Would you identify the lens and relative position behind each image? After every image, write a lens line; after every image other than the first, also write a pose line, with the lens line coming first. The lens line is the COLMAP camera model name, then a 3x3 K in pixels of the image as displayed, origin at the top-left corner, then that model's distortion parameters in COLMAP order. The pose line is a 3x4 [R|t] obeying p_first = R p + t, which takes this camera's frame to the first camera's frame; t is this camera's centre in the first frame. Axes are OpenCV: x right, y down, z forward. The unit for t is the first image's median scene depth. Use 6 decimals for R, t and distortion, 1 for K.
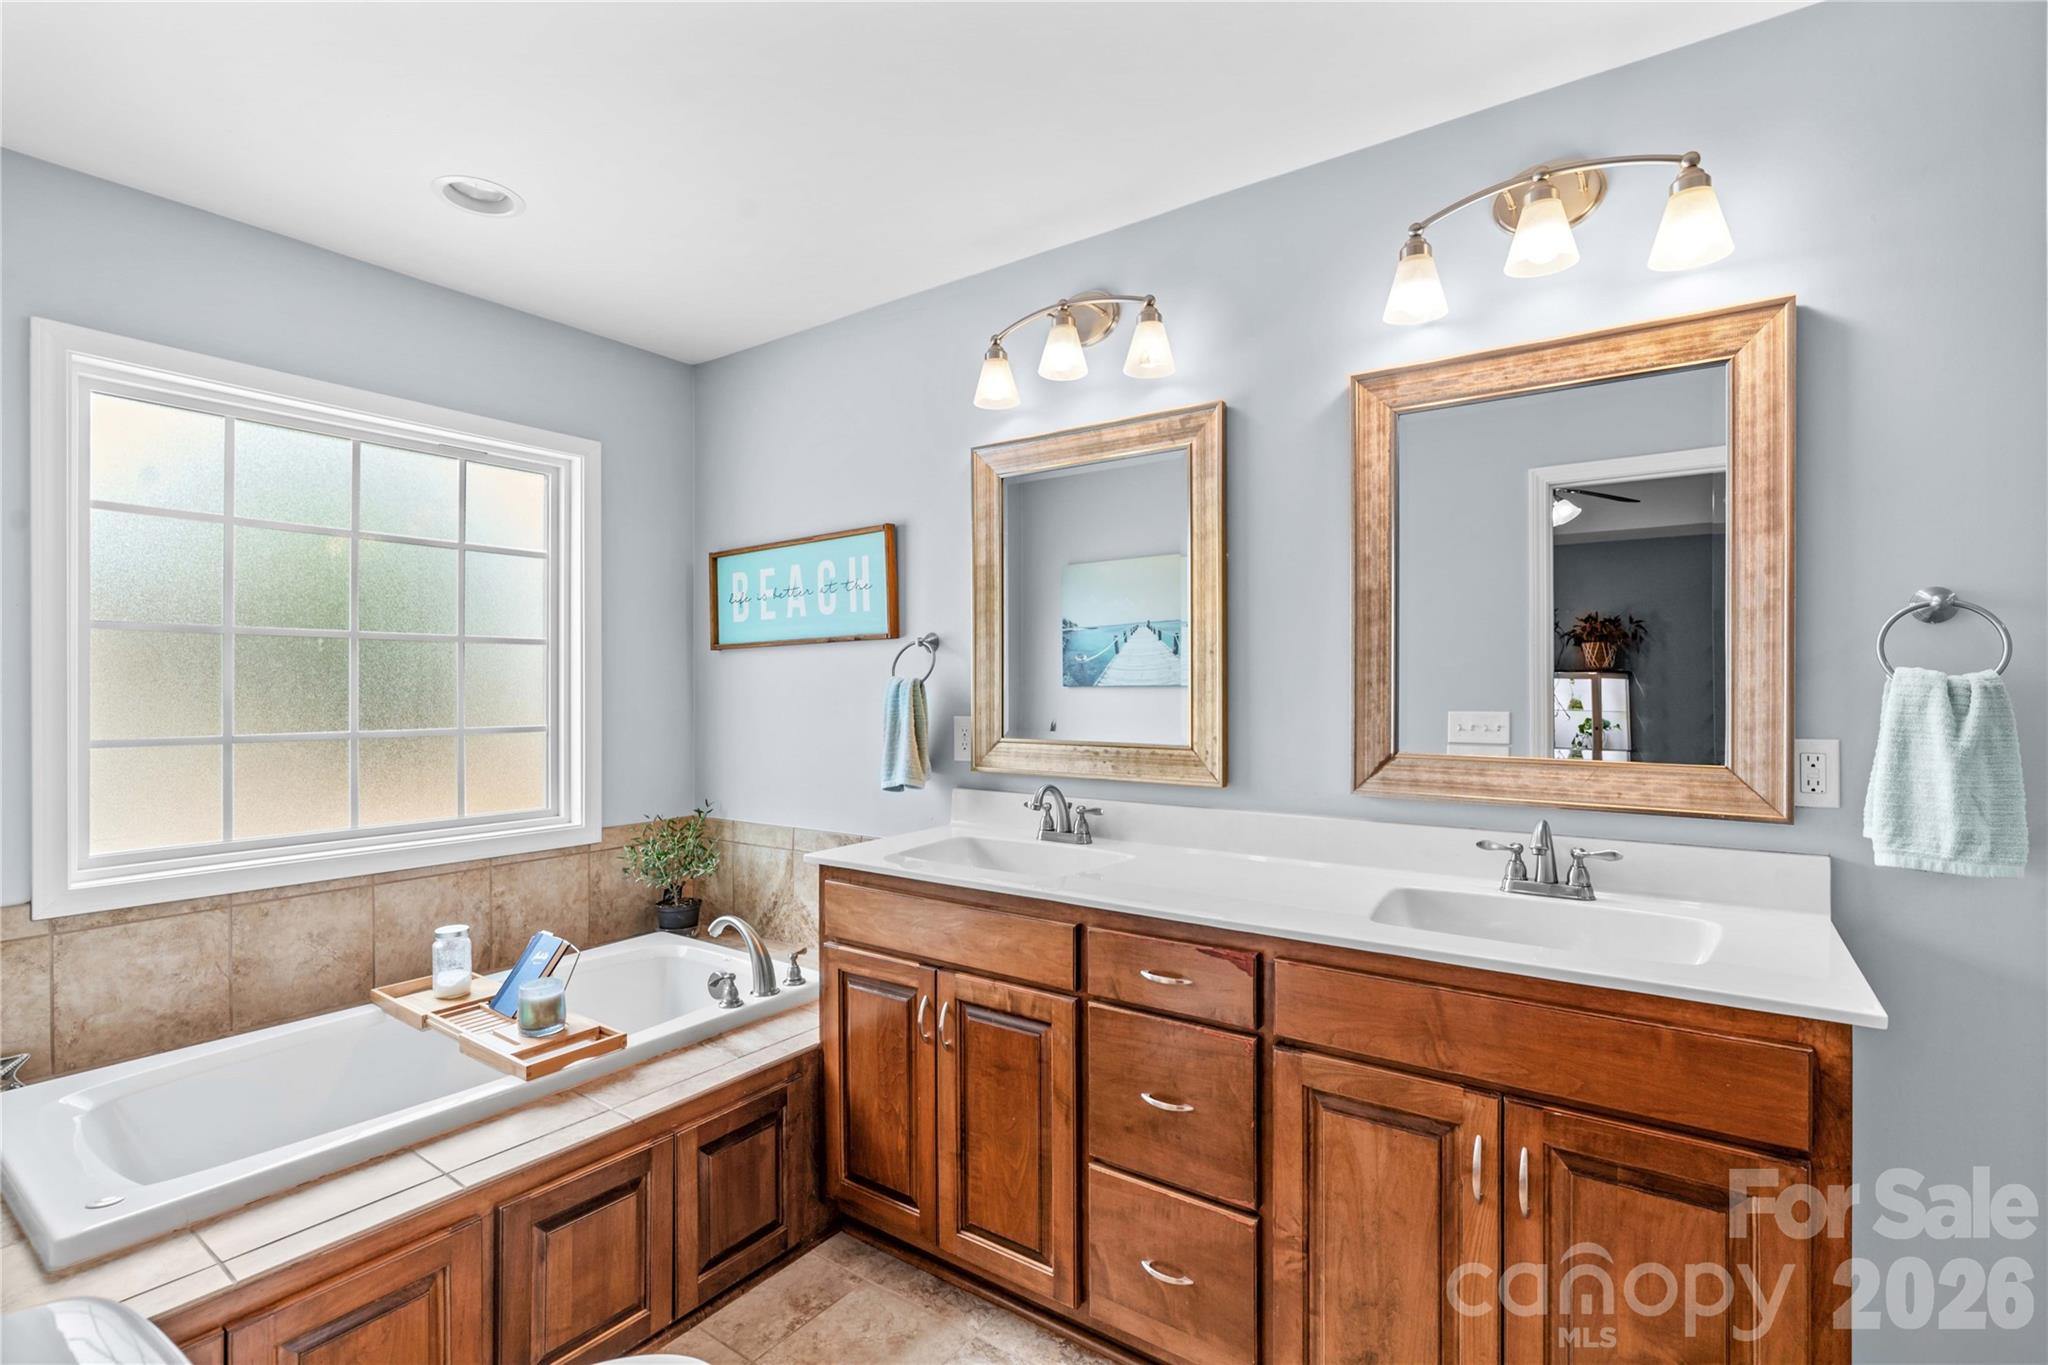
lens RADIAL K [[935.6, 0, 1020.8], [0, 935.6, 680.7], [0, 0, 1]] dist [-0.017330, 0.002522]
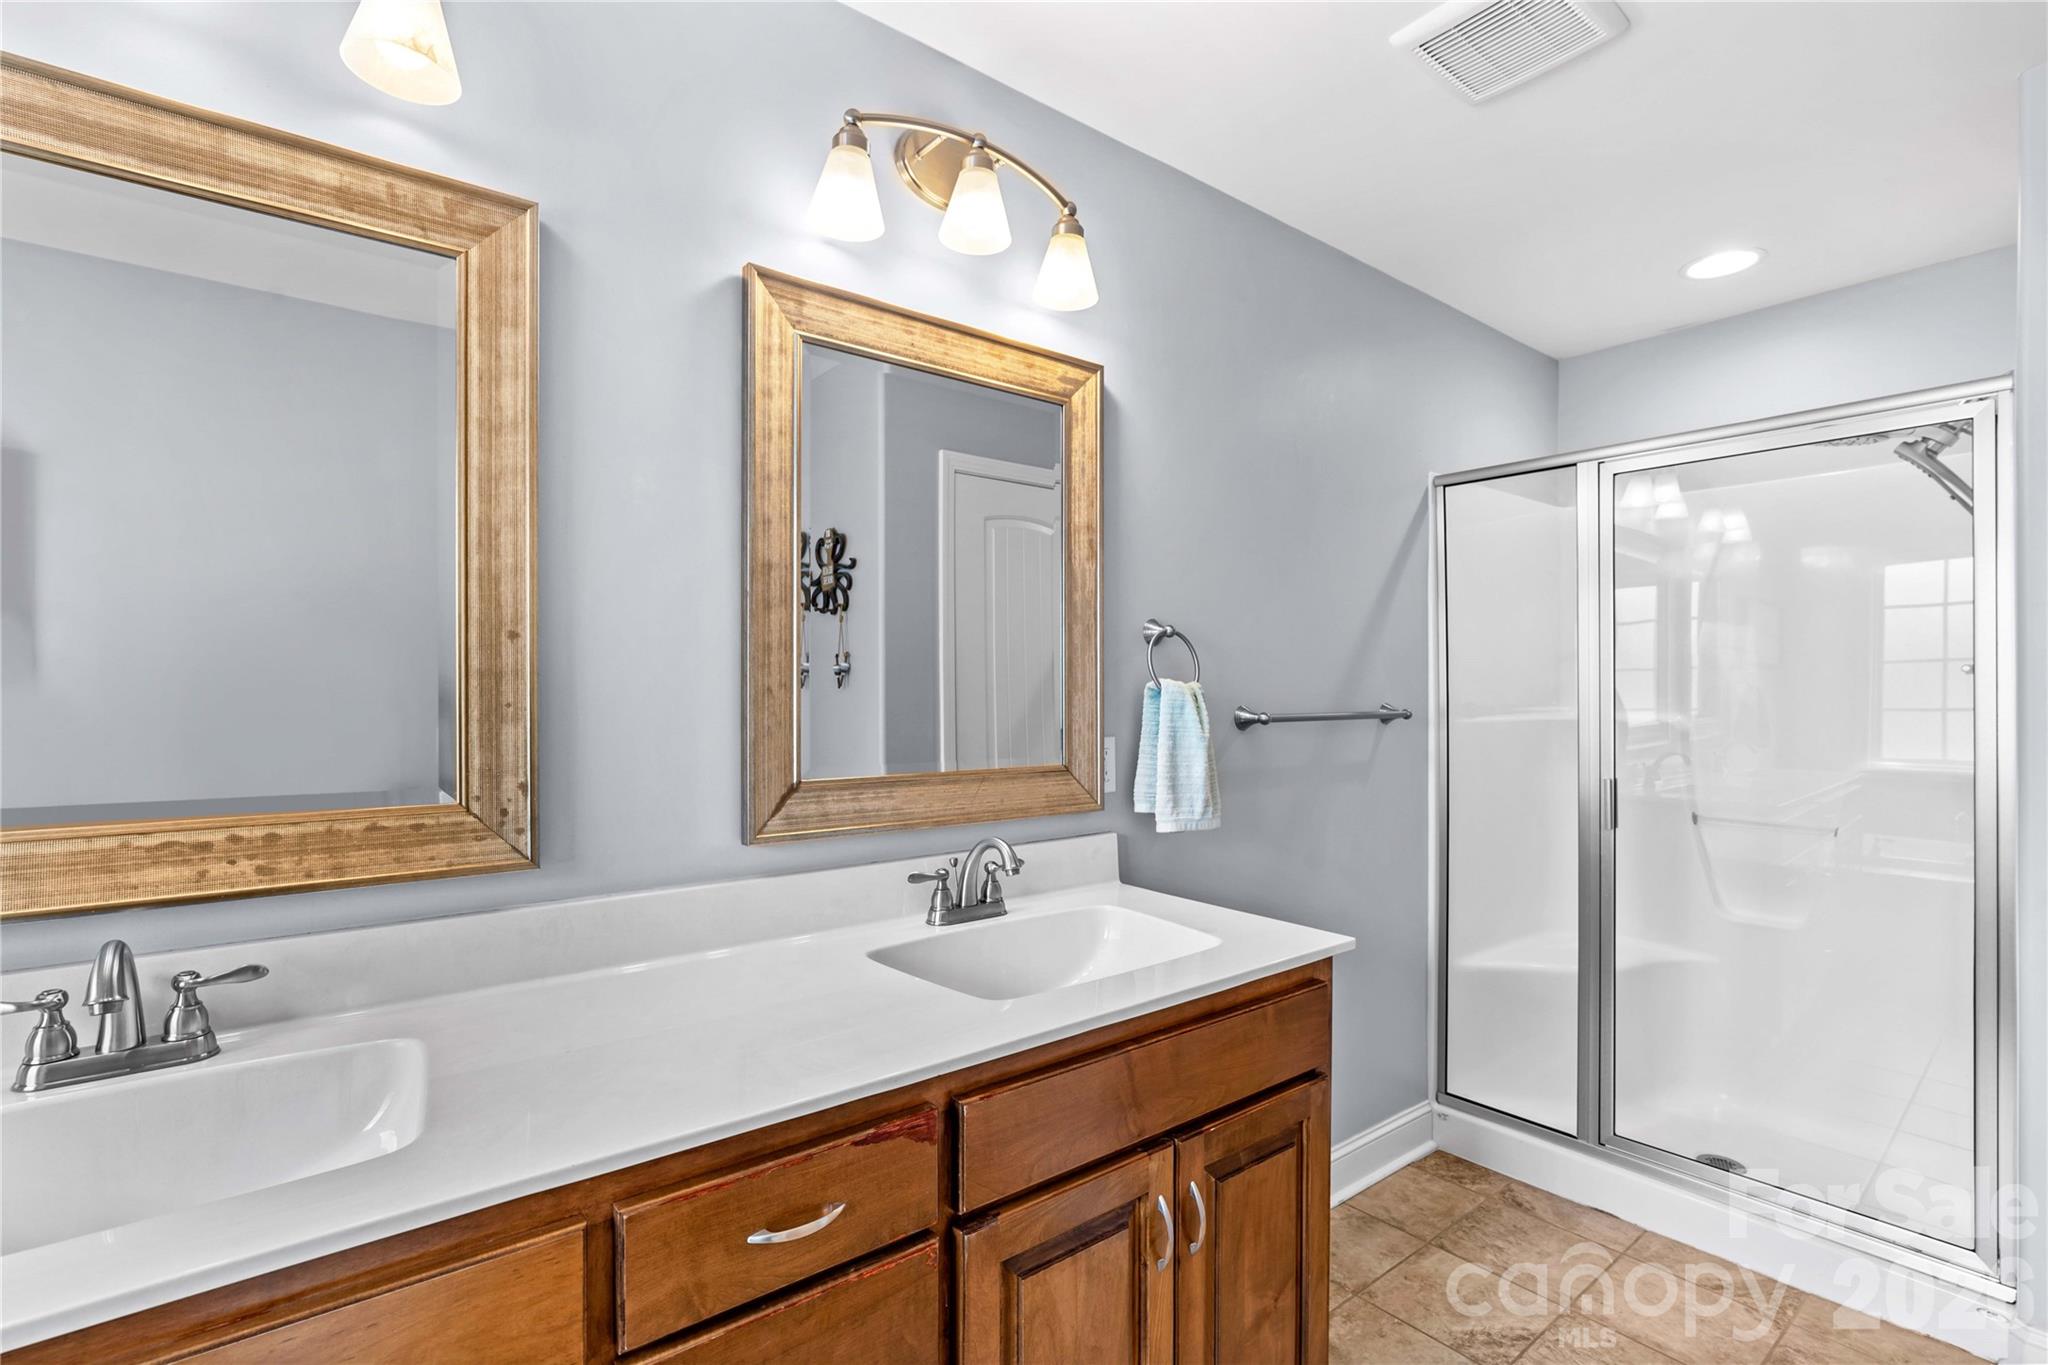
lens RADIAL K [[935.6, 0, 997.8], [0, 935.6, 698.5], [0, 0, 1]] dist [-0.017330, 0.002522]
pose [[0.292677, -0.003560, 0.956205, -0.344311], [-0.000906, 0.999992, 0.004000, 0.007351], [-0.956211, -0.002037, 0.292671, 0.754836]]
